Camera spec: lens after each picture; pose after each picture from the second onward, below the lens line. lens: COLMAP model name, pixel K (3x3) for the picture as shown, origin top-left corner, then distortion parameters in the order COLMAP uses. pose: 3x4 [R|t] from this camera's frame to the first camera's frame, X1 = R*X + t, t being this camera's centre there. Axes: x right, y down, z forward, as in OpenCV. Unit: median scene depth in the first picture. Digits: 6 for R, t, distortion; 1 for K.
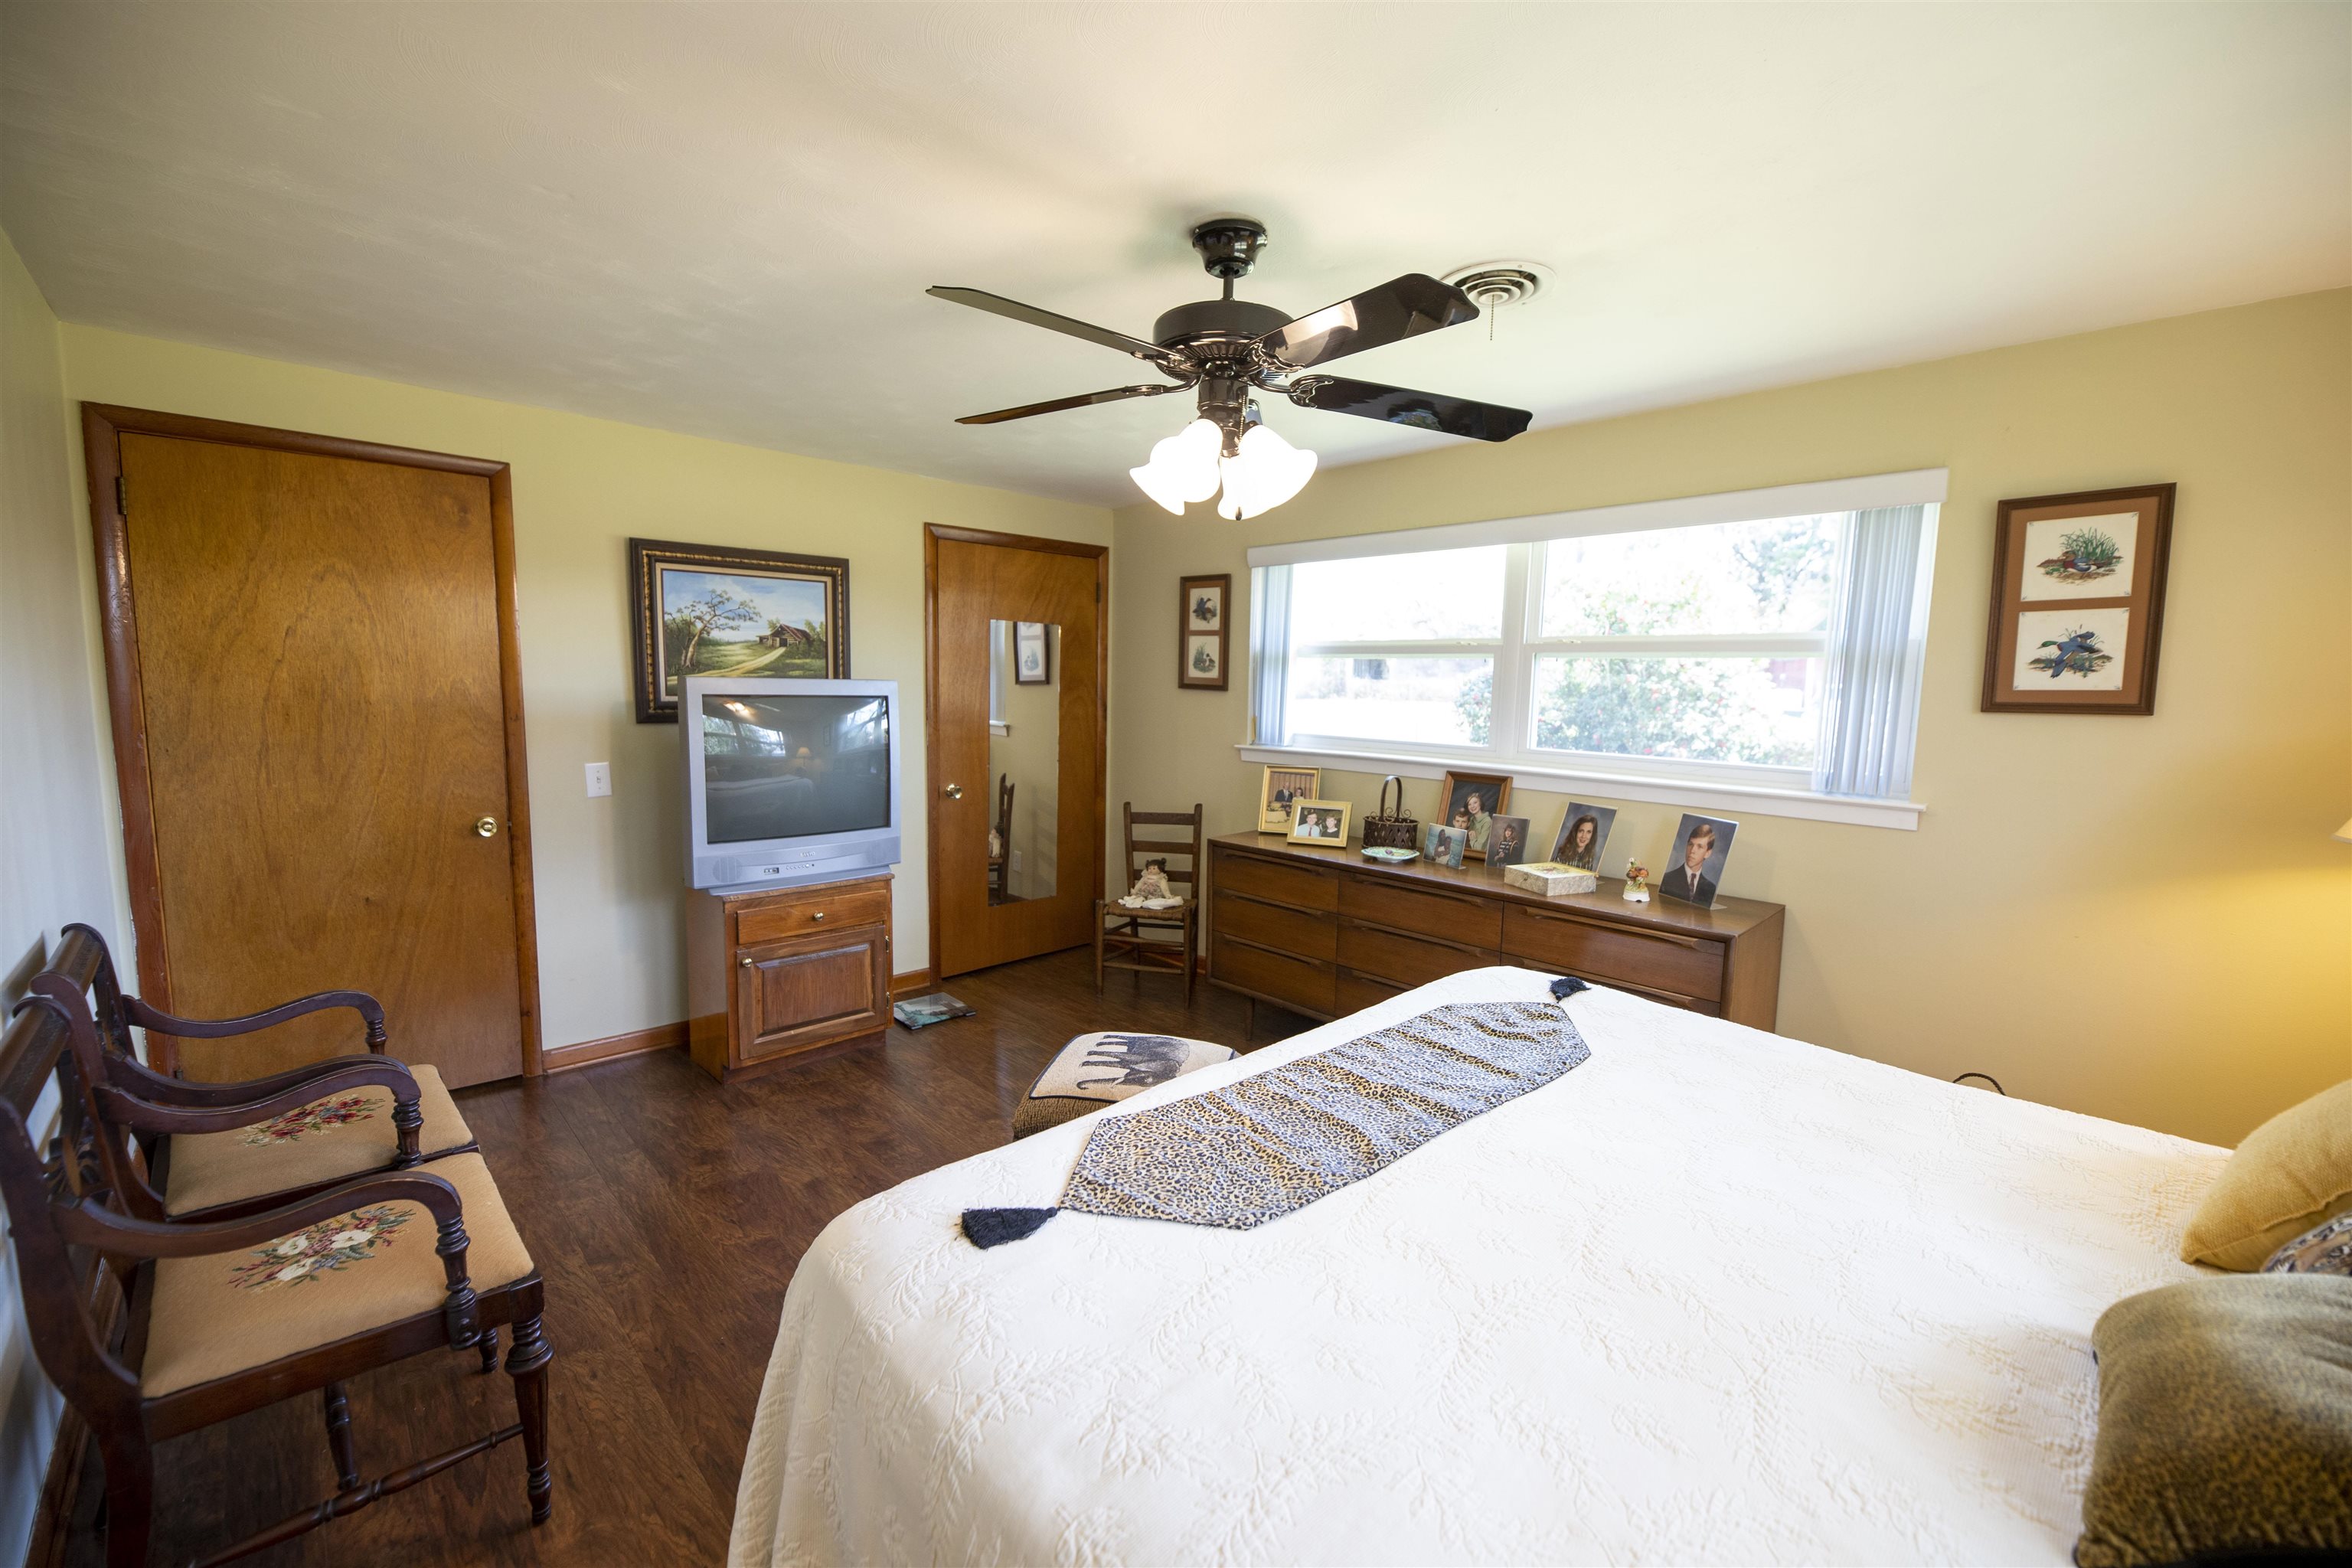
lens RADIAL K [[942.5, 0, 1164.8], [0, 942.5, 779.4], [0, 0, 1]] dist [0.001141, -0.003657]
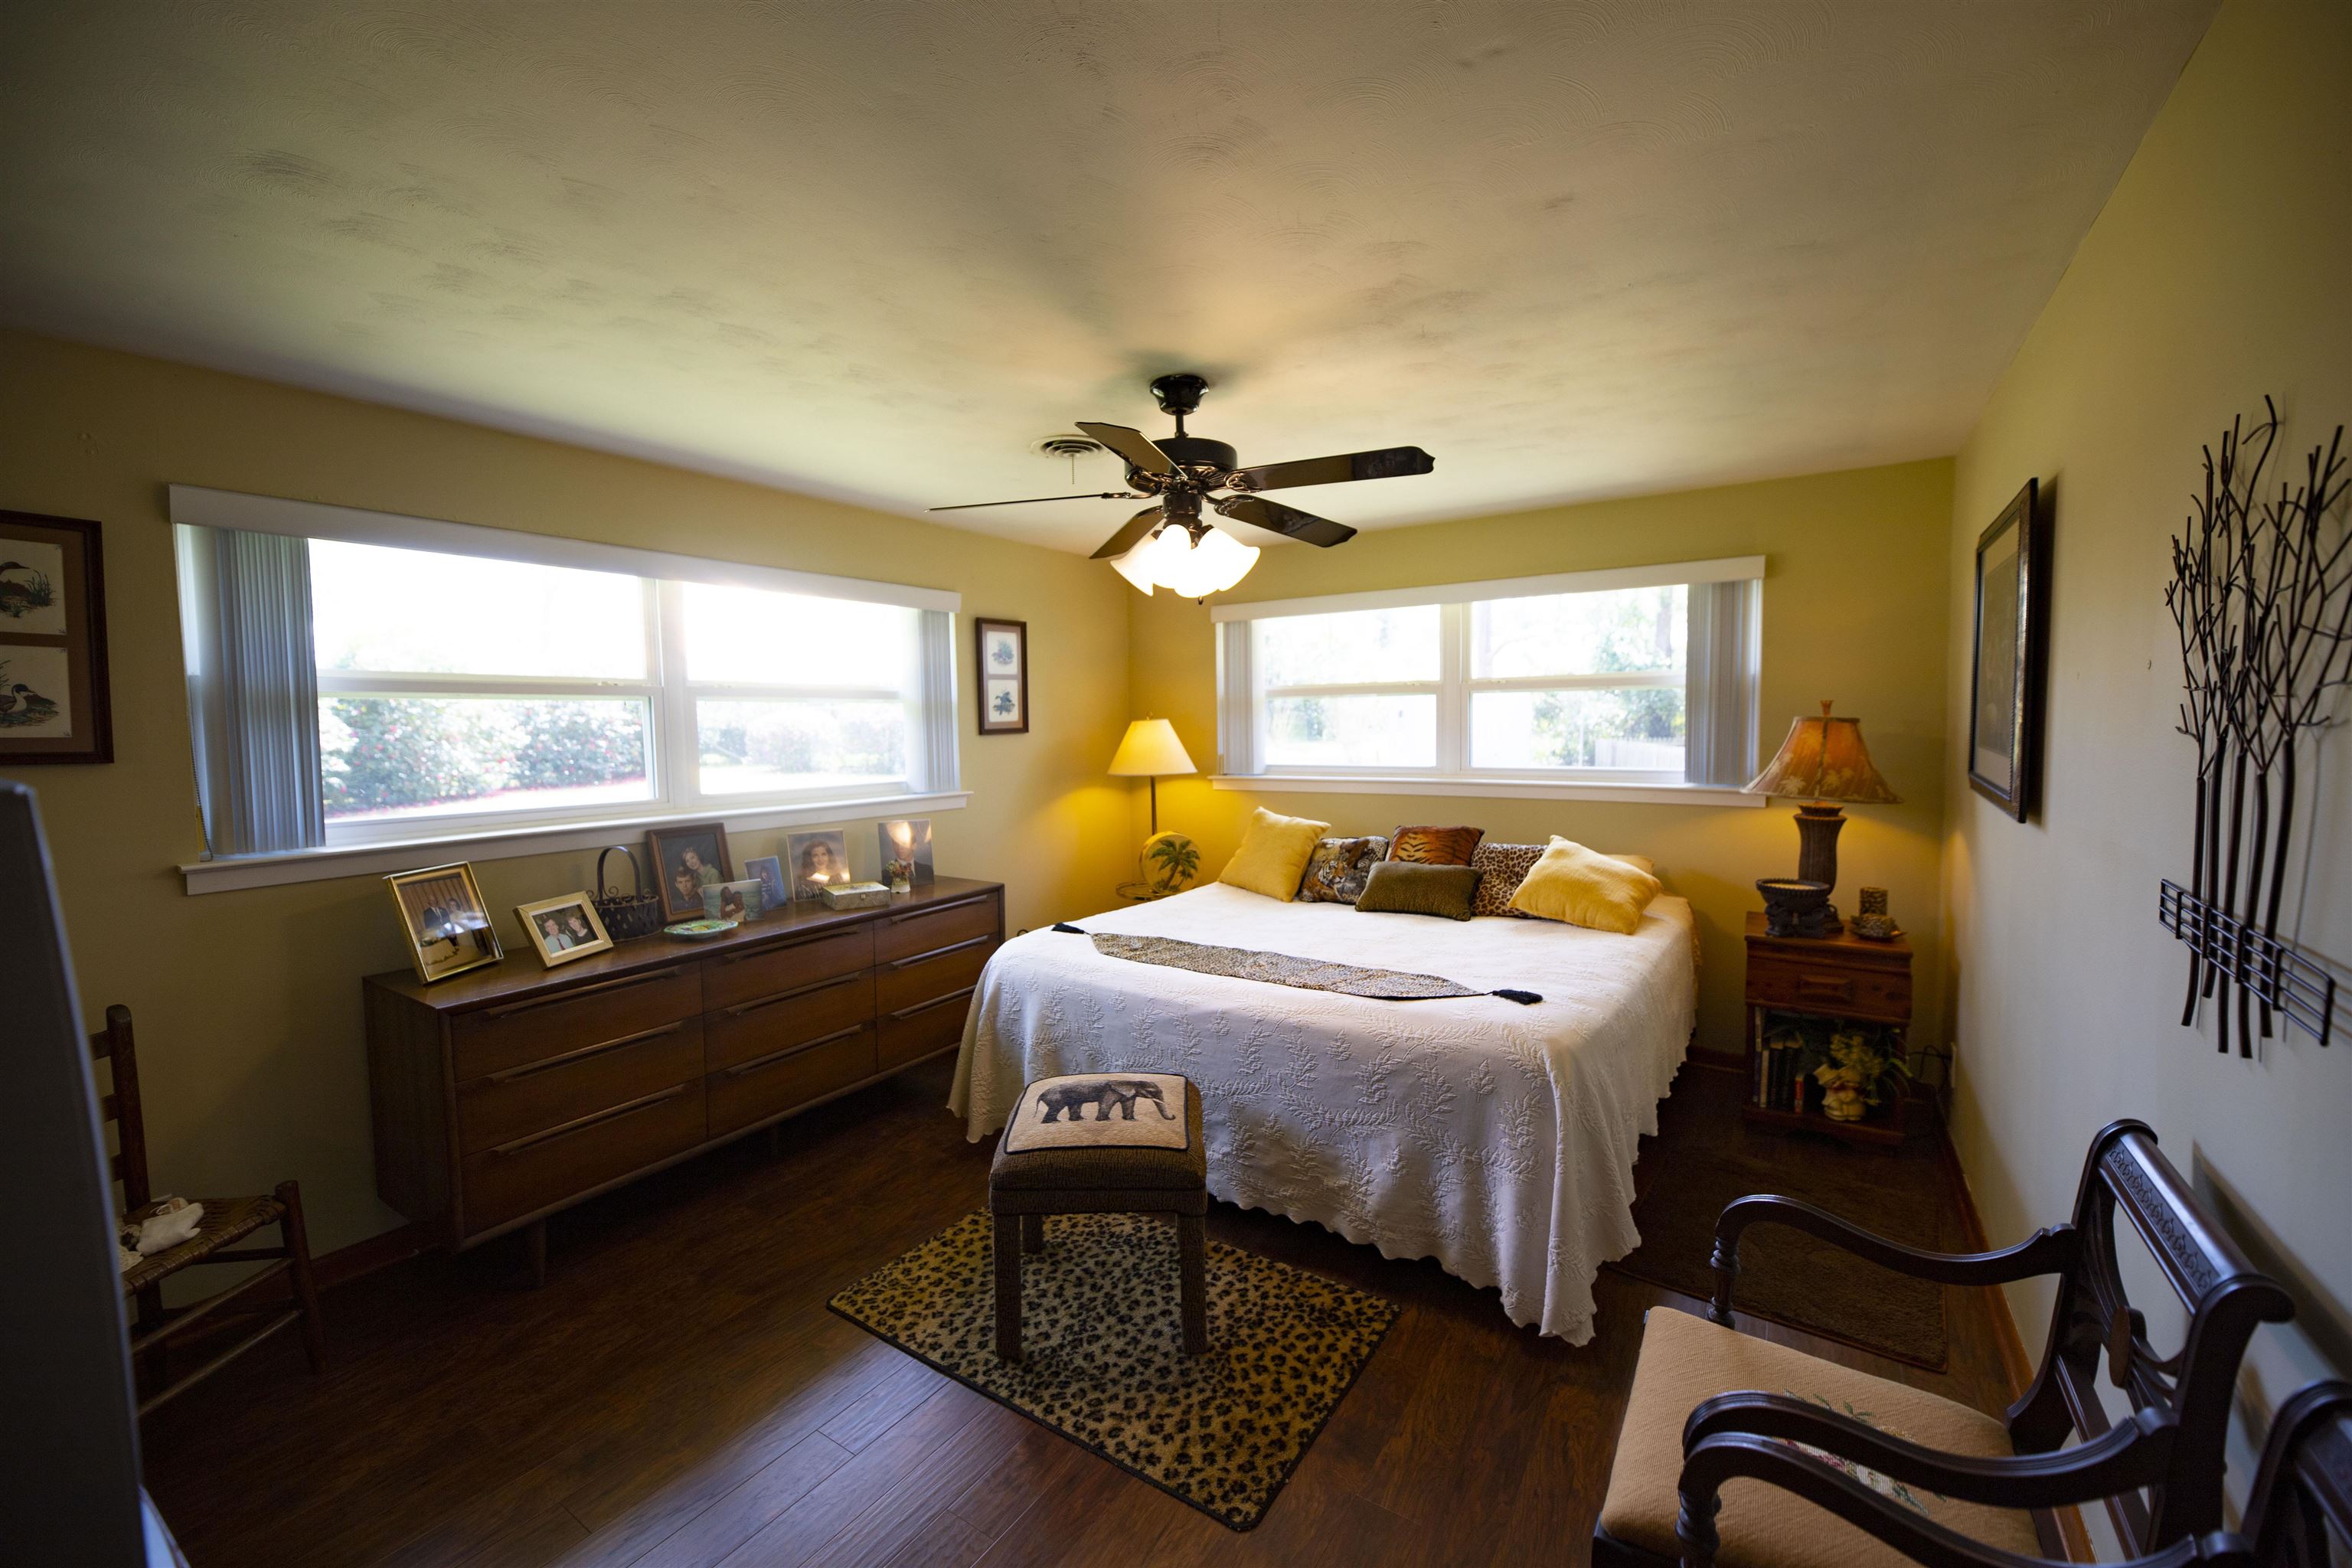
lens RADIAL K [[942.5, 0, 1177.5], [0, 942.5, 775.6], [0, 0, 1]] dist [0.001141, -0.003657]
pose [[-0.232359, -0.069015, 0.970178, -0.662109], [0.116485, 0.988325, 0.098204, -0.089043], [-0.965630, 0.135830, -0.221607, 0.730751]]
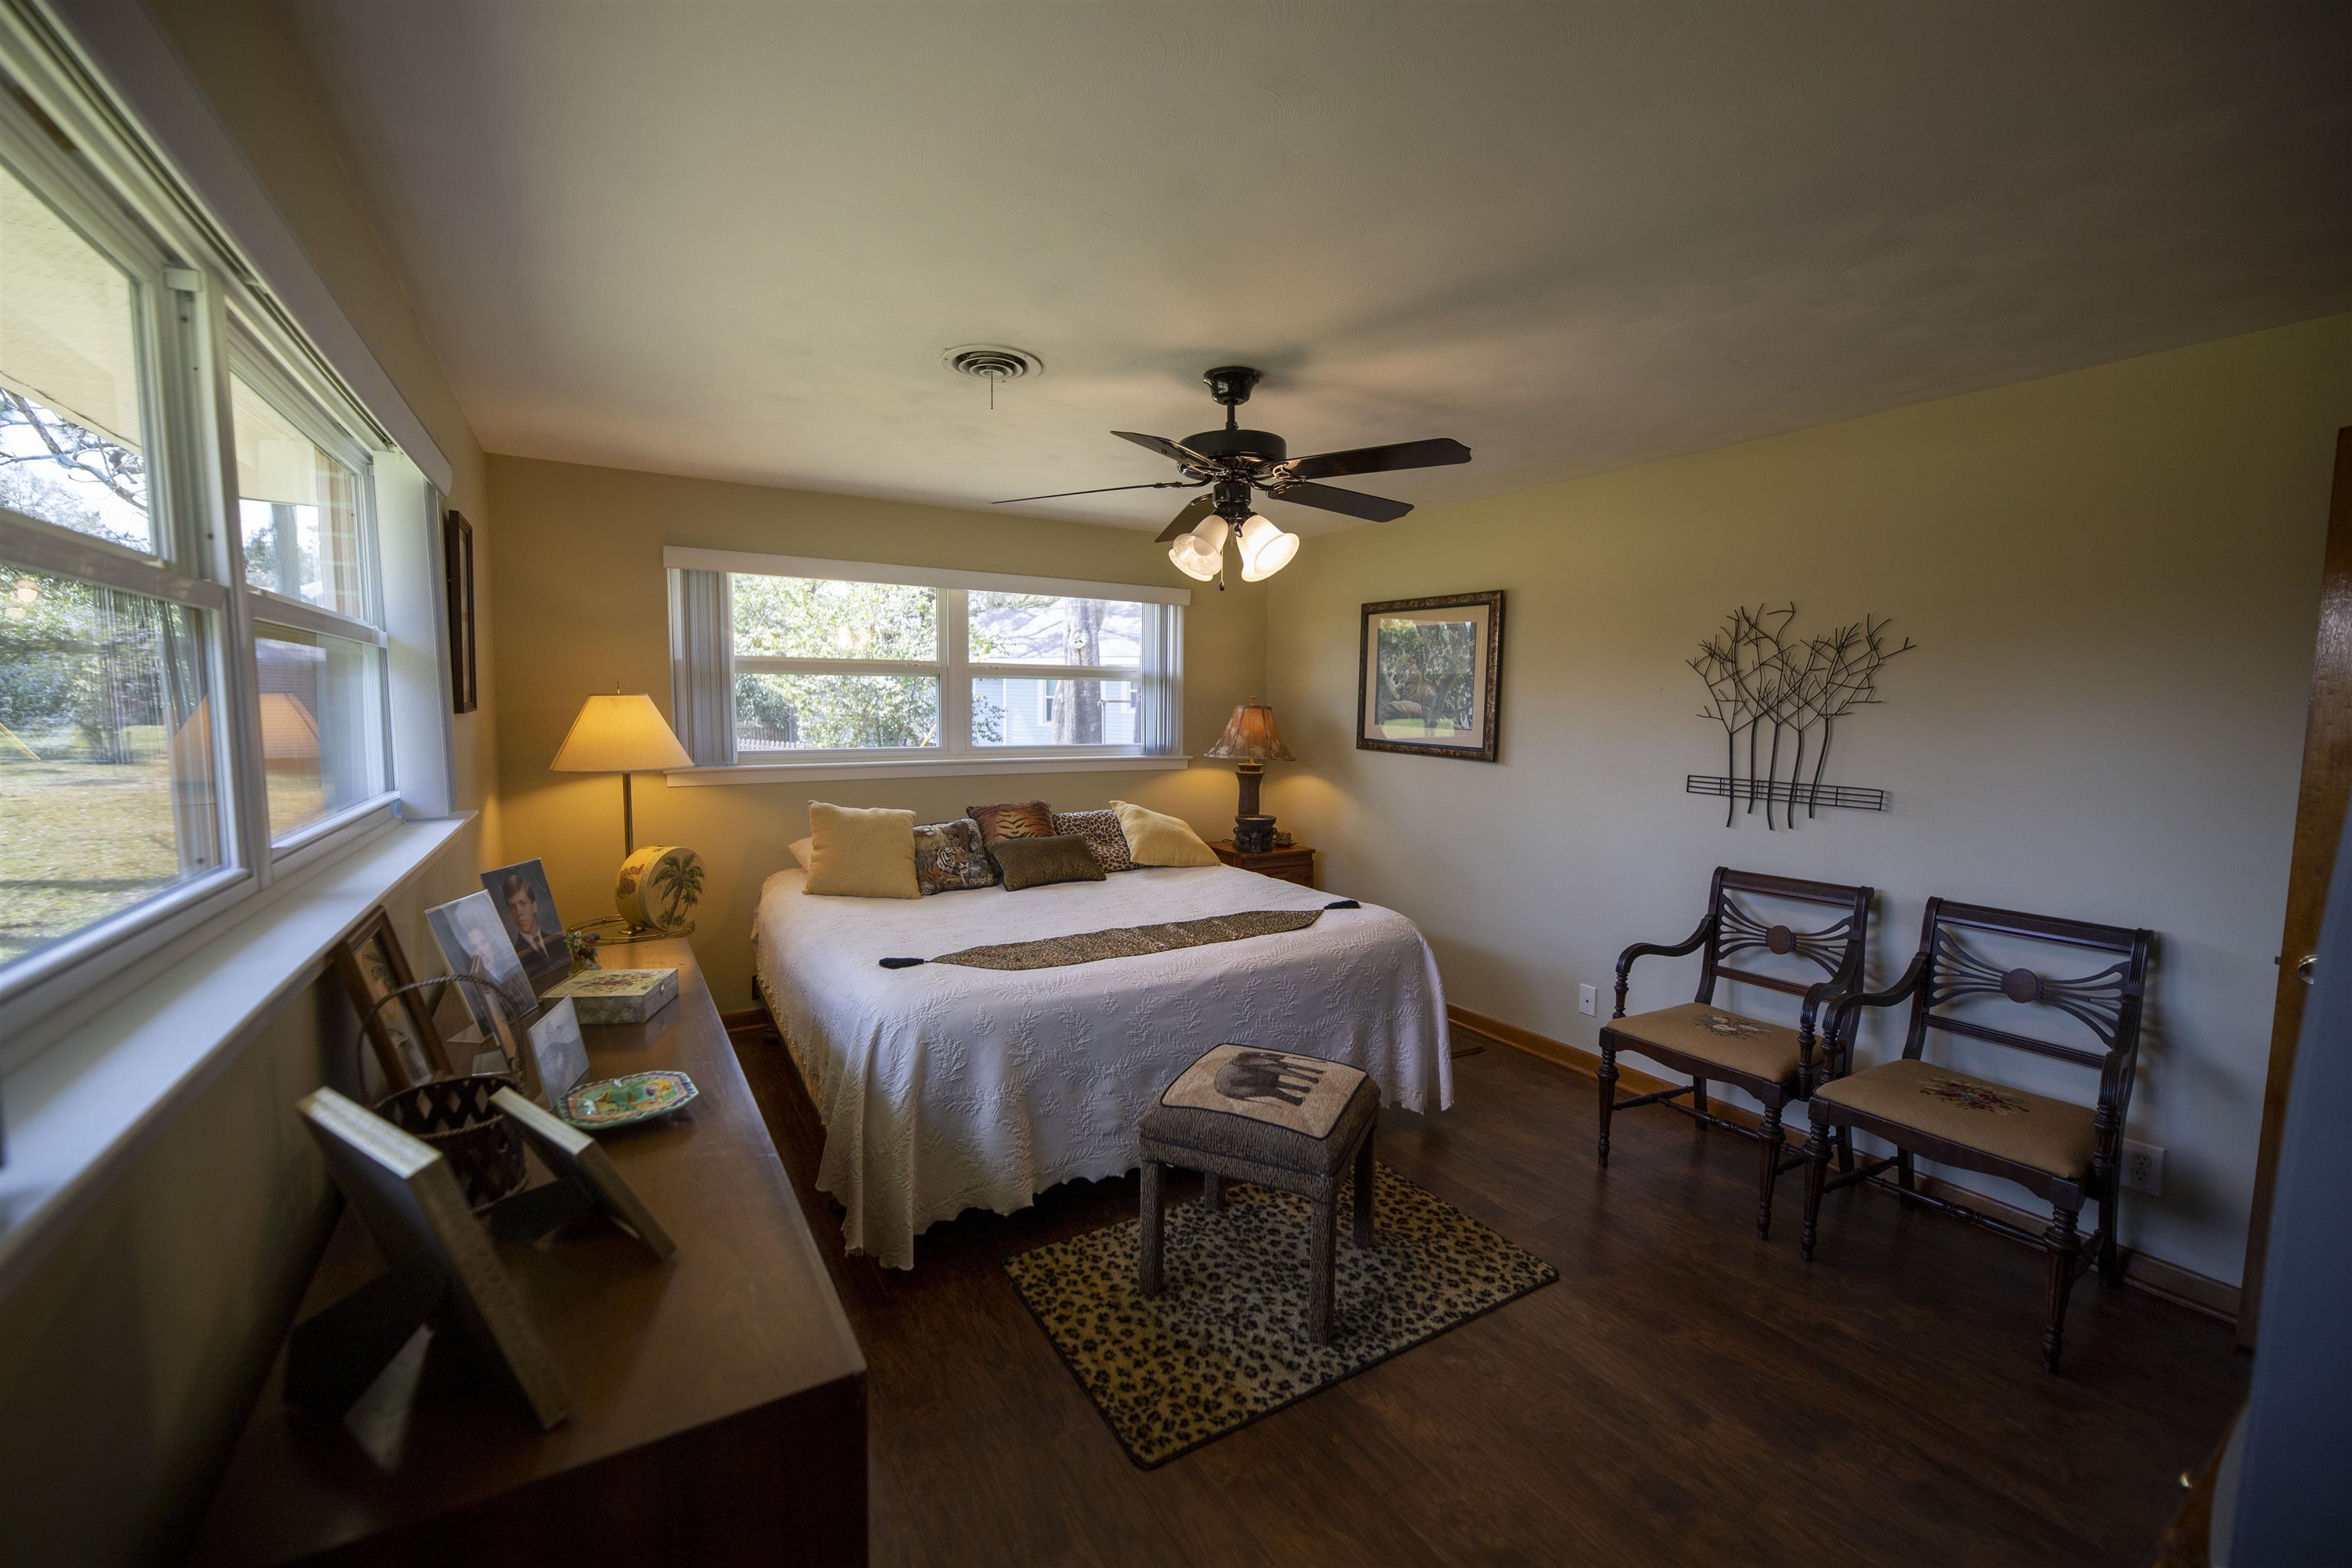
lens RADIAL K [[942.5, 0, 1162.2], [0, 942.5, 785.8], [0, 0, 1]] dist [0.001141, -0.003657]
pose [[-0.976244, -0.047988, 0.211292, -0.078238], [-0.005224, 0.980094, 0.198464, -0.143176], [-0.216610, 0.192645, -0.957062, 1.294221]]
